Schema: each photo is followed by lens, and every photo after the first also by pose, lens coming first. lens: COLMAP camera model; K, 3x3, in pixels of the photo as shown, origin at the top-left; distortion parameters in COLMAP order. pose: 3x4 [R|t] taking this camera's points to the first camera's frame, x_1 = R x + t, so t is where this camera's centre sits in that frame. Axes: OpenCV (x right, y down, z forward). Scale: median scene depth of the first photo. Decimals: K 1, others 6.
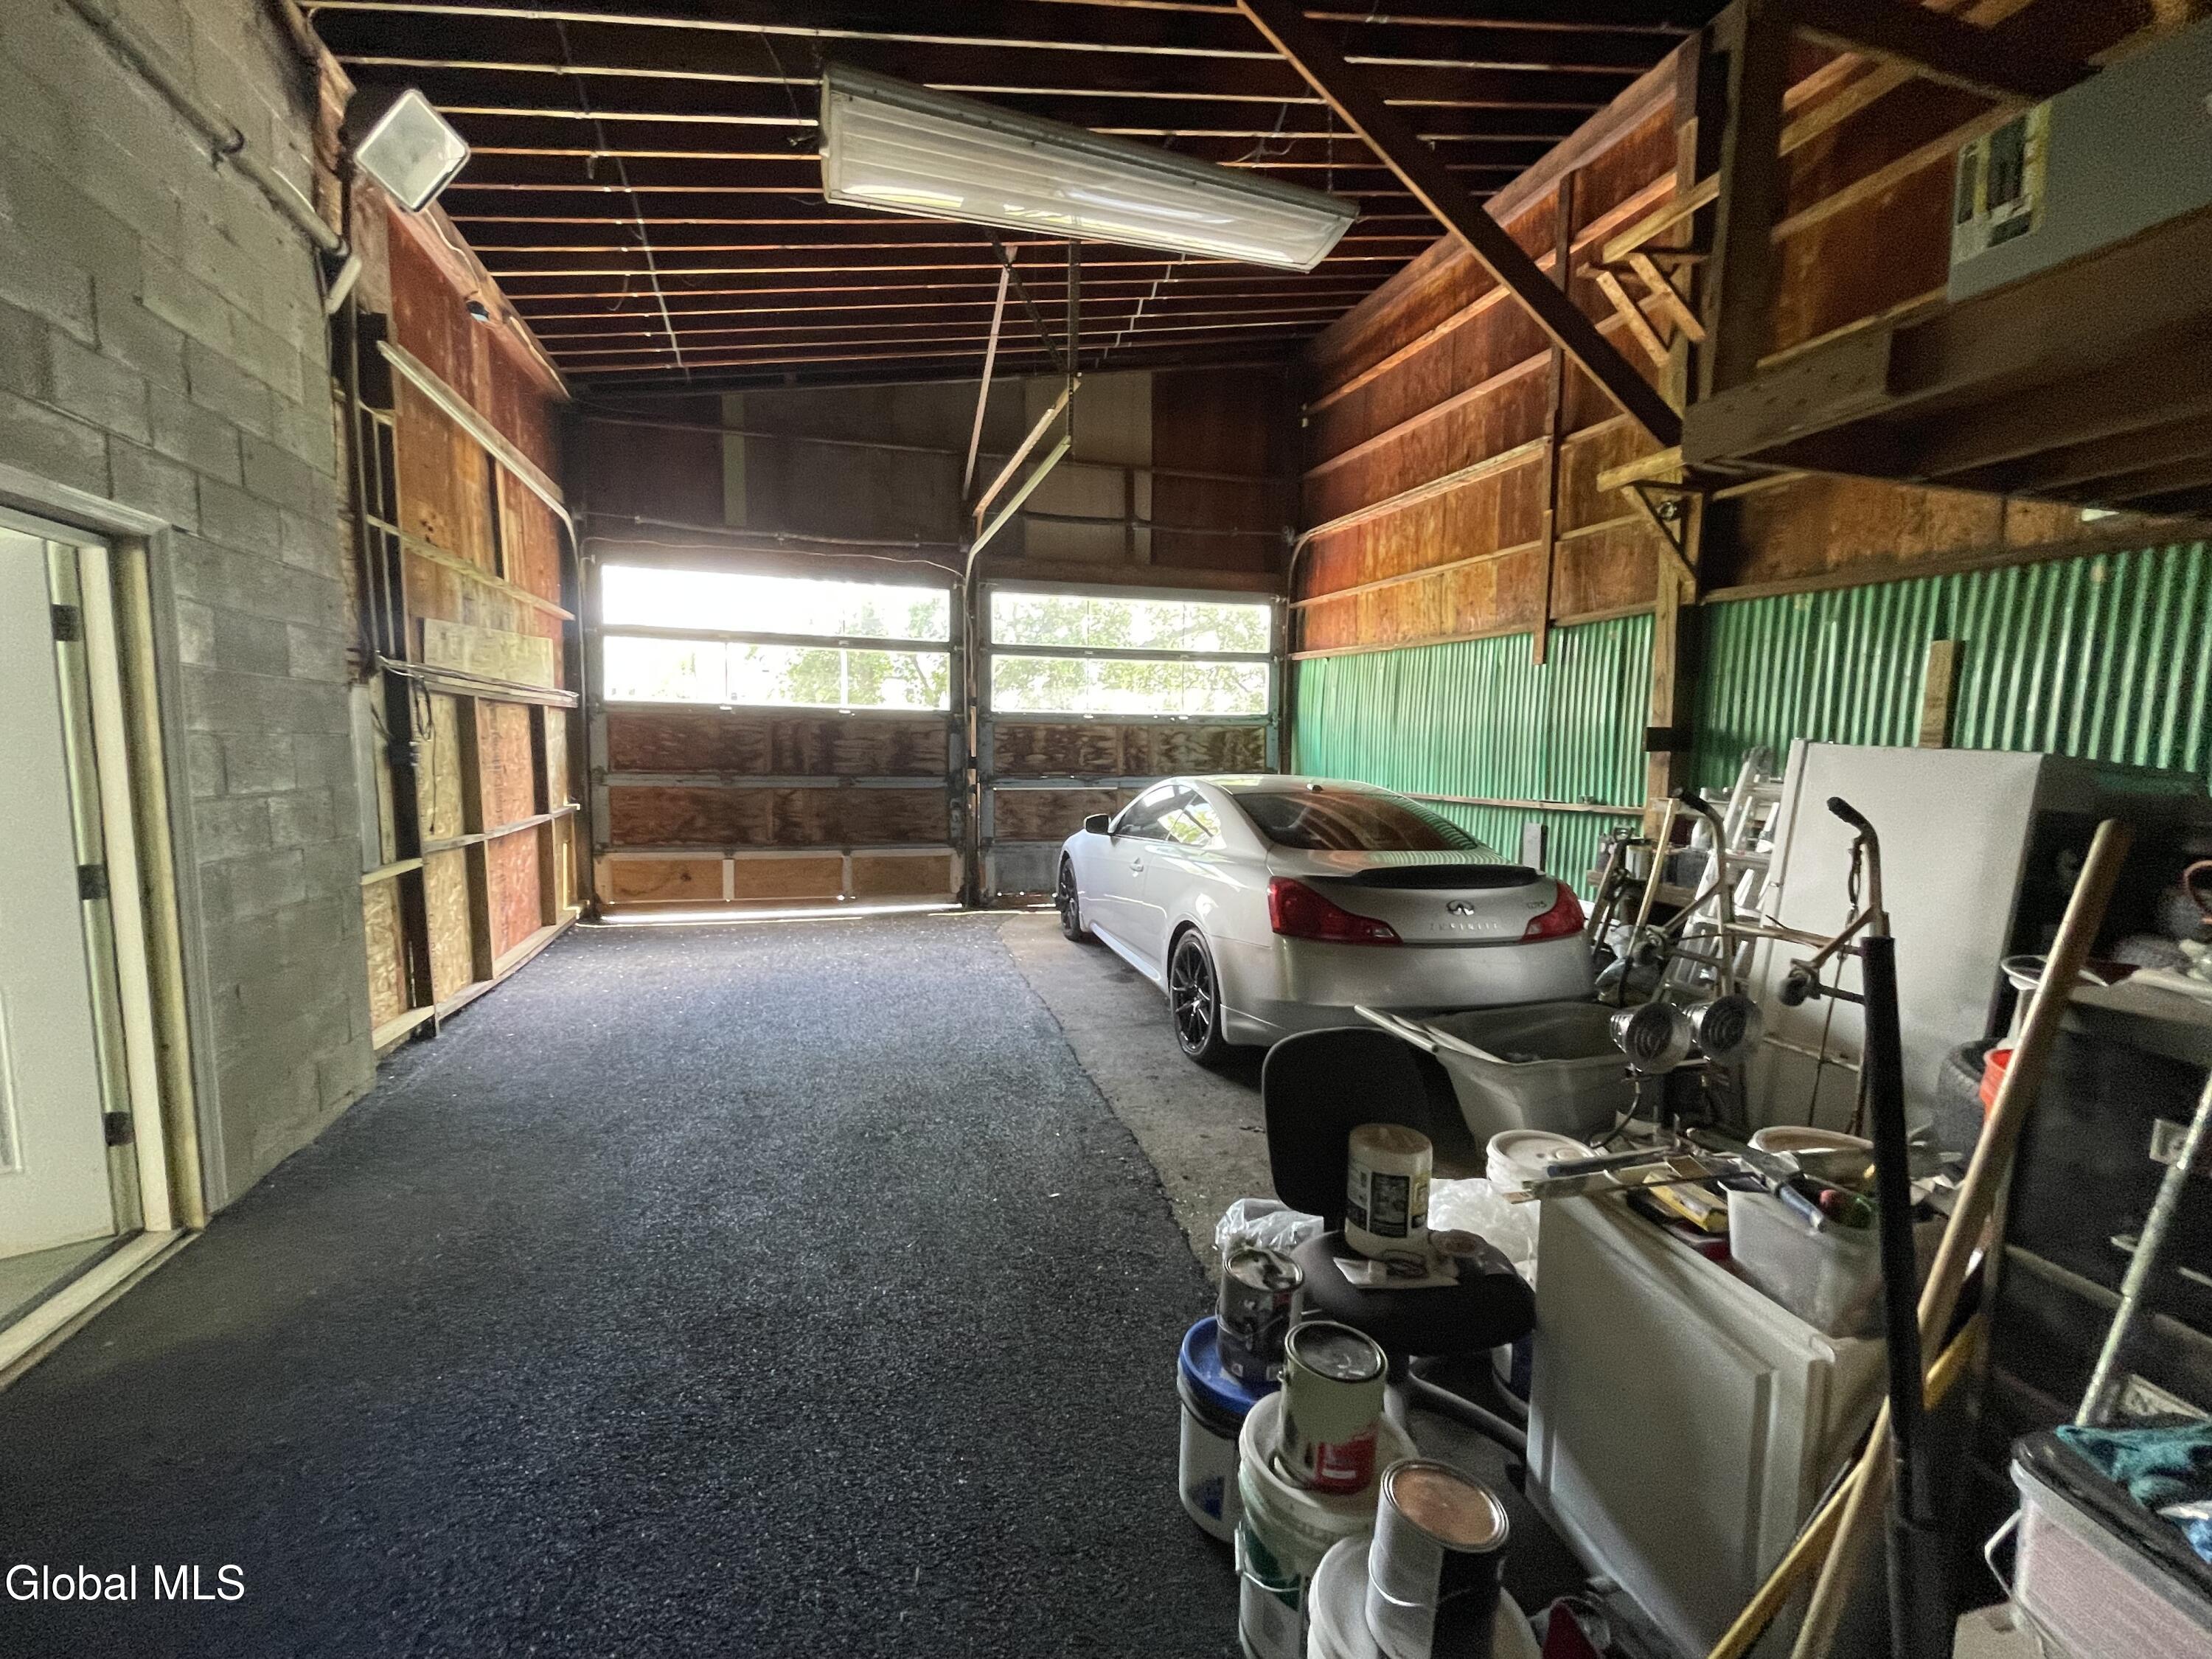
lens RADIAL K [[914.8, 0, 1122.1], [0, 914.8, 844.2], [0, 0, 1]] dist [-0.000730, -0.001082]
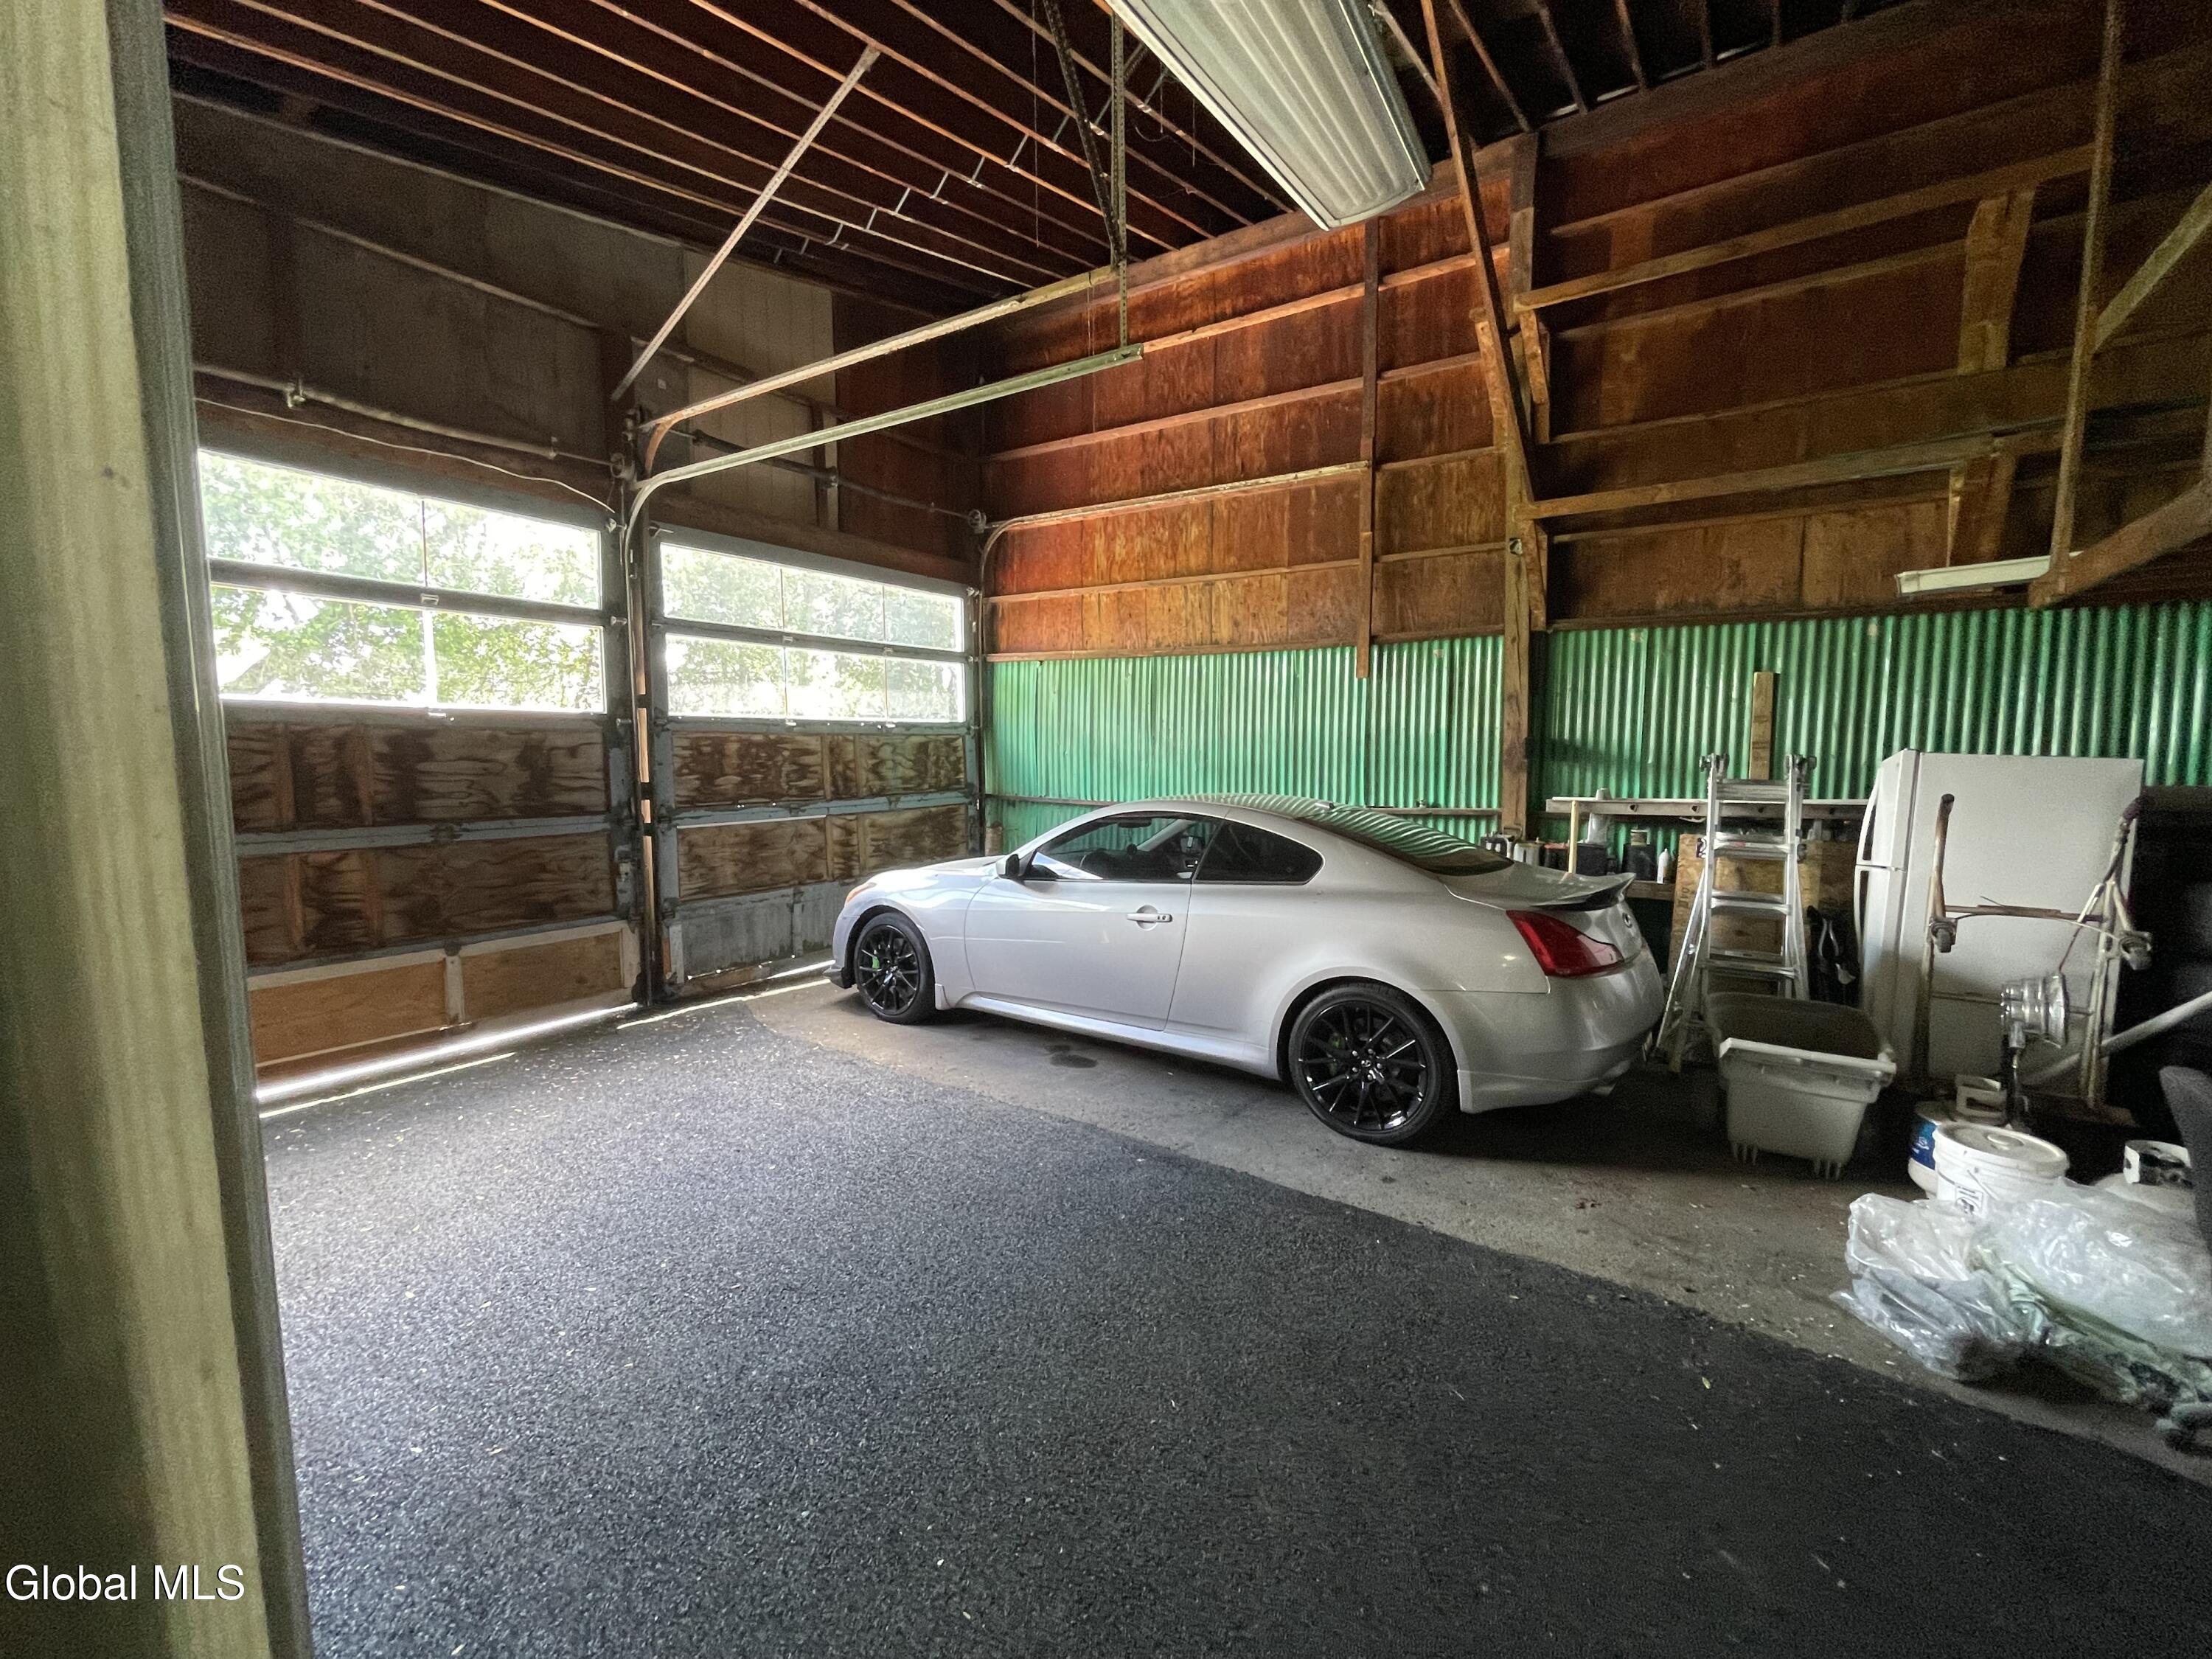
lens RADIAL K [[914.8, 0, 1105.7], [0, 914.8, 837.3], [0, 0, 1]] dist [-0.000730, -0.001082]
pose [[0.783473, -0.071684, 0.617277, -0.327807], [0.080694, 0.996650, 0.013320, -0.037677], [-0.616164, 0.039374, 0.786633, 0.266716]]
